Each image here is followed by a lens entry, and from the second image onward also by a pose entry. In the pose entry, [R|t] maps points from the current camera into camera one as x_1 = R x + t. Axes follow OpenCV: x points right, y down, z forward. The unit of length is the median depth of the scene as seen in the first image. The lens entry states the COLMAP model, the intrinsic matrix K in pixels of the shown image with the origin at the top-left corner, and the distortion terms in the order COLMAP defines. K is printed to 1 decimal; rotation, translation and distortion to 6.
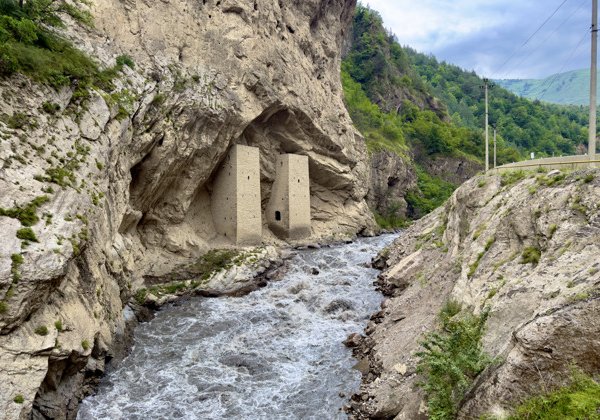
lens RADIAL K [[385.3, 0, 300.0], [0, 385.3, 210.0], [0, 0, 1]] dist [0.076411, -0.093994]
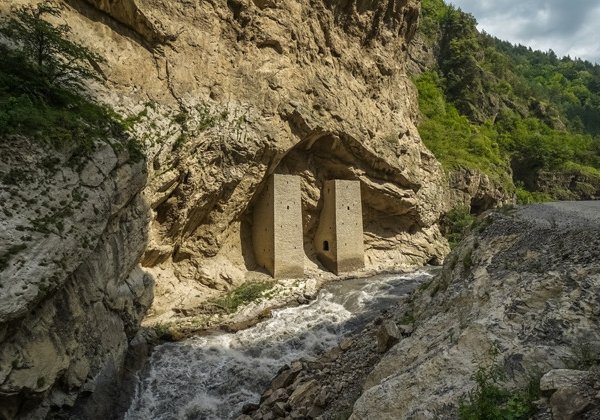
lens RADIAL K [[413.0, 0, 300.0], [0, 413.0, 210.0], [0, 0, 1]] dist [0.031053, 0.000238]
pose [[0.978426, -0.023698, -0.205236, 0.125919], [0.011609, 0.998136, -0.059907, -0.017122], [0.206273, 0.056231, 0.976877, -0.008388]]
